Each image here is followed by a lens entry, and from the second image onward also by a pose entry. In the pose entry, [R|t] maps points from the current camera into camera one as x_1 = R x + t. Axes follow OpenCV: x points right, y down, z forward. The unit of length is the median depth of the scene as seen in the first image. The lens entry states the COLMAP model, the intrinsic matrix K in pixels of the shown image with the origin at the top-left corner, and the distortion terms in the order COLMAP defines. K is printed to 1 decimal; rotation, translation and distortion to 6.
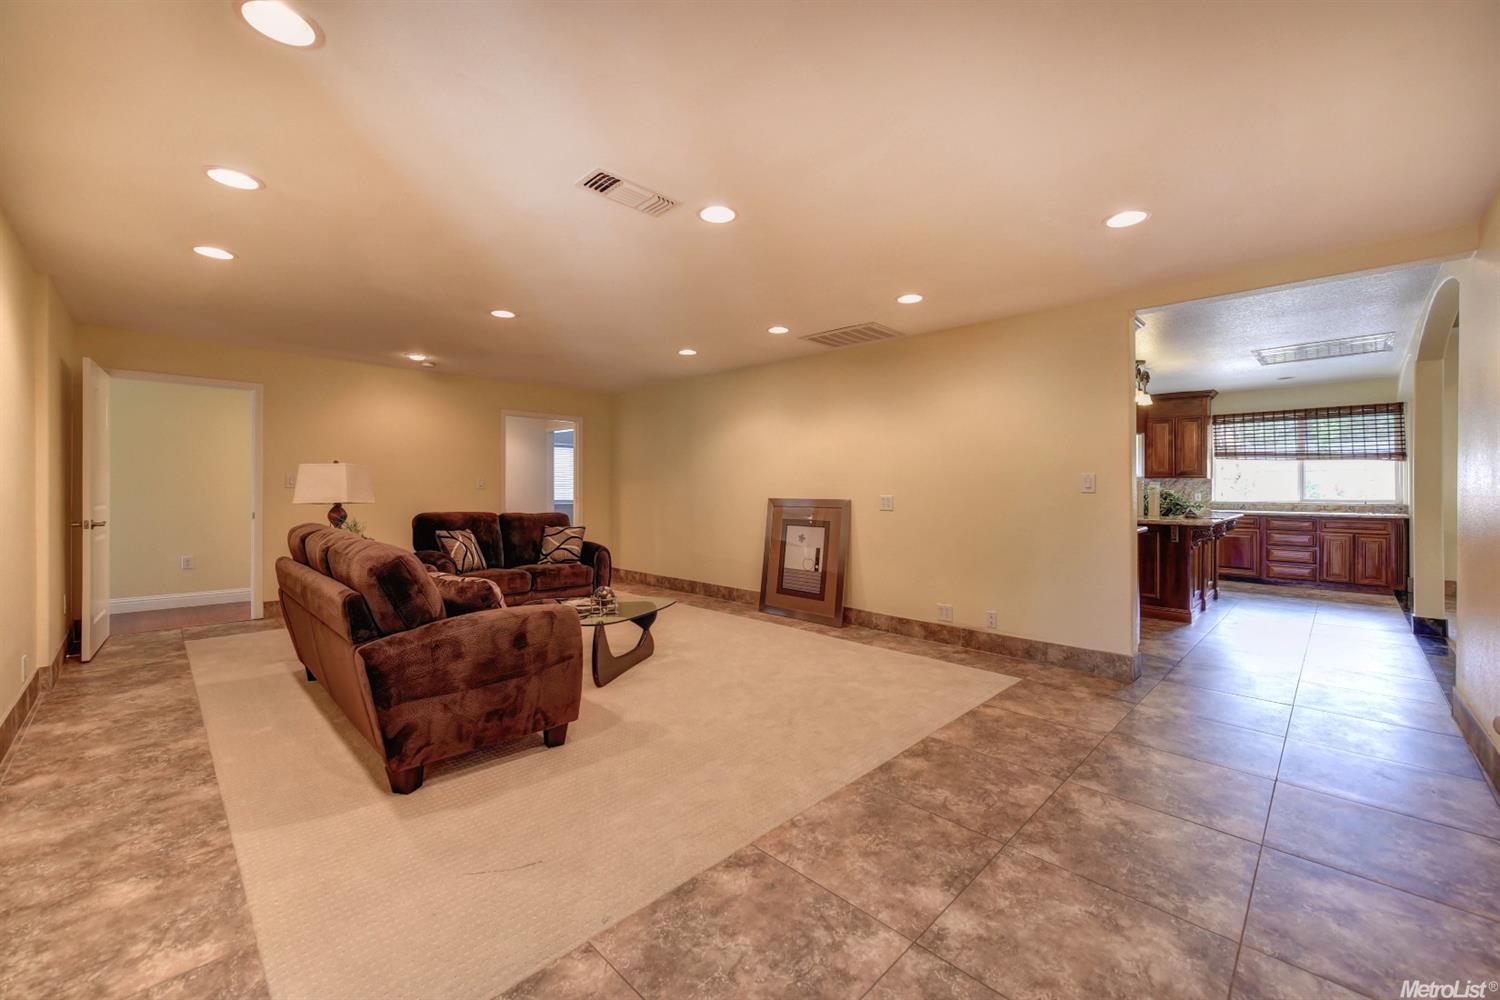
lens RADIAL K [[592.5, 0, 756.3], [0, 592.5, 505.3], [0, 0, 1]] dist [0.008215, -0.001911]
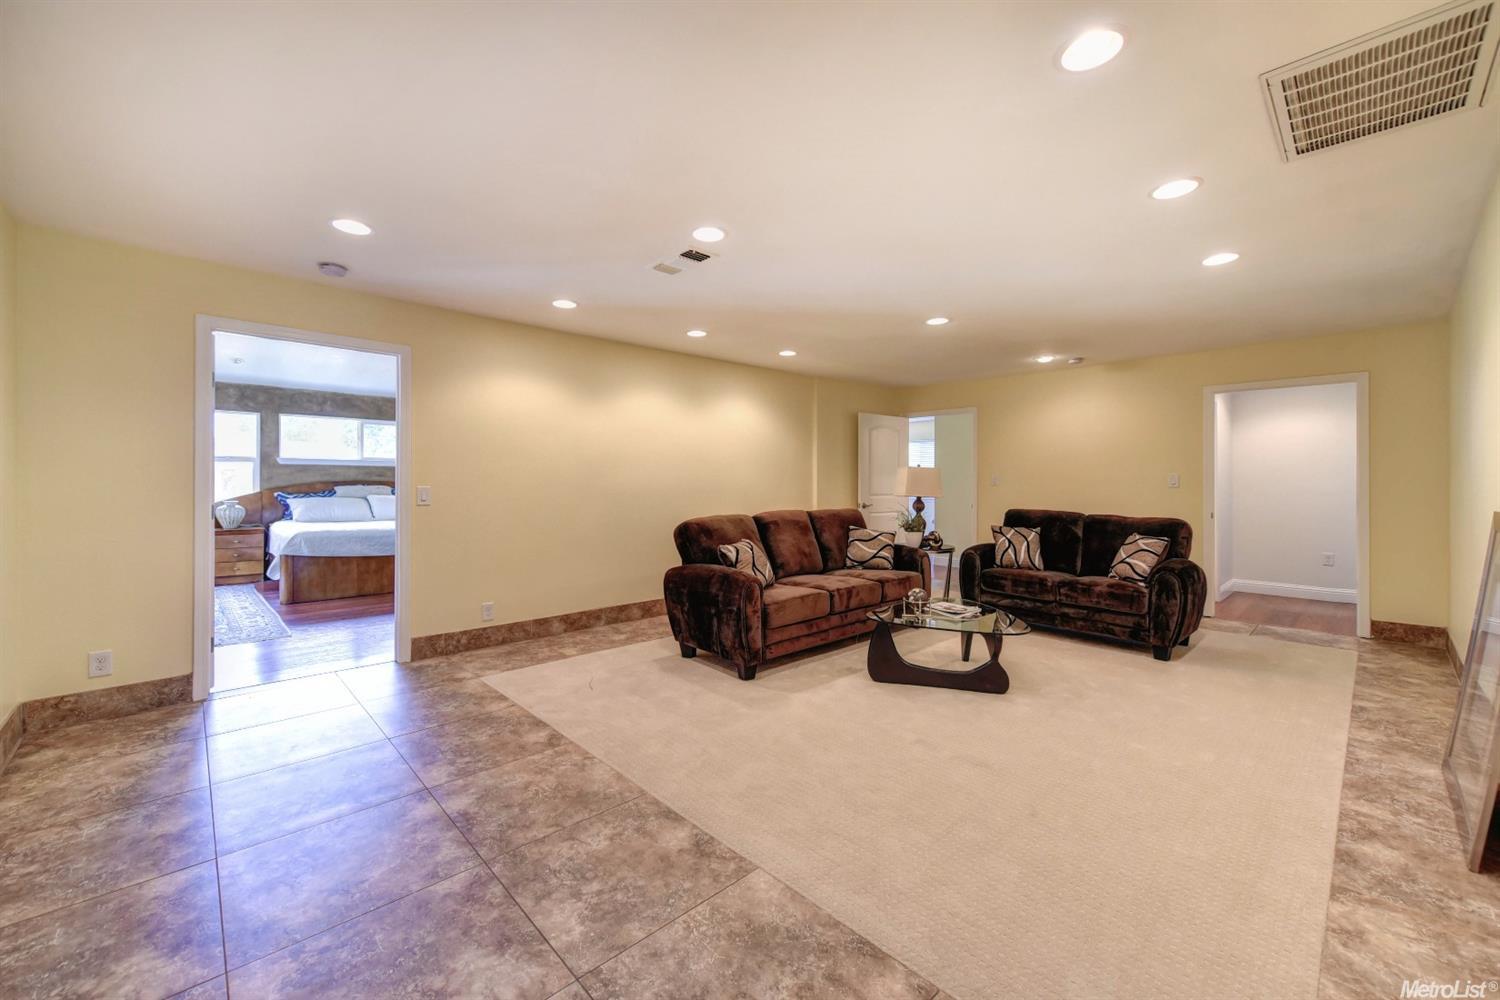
lens RADIAL K [[592.5, 0, 740.0], [0, 592.5, 494.8], [0, 0, 1]] dist [0.008215, -0.001911]
pose [[-0.046150, 0.016139, -0.998804, 1.304320], [-0.033703, 0.999275, 0.017704, -0.035773], [0.998366, 0.034480, -0.045572, 1.400497]]
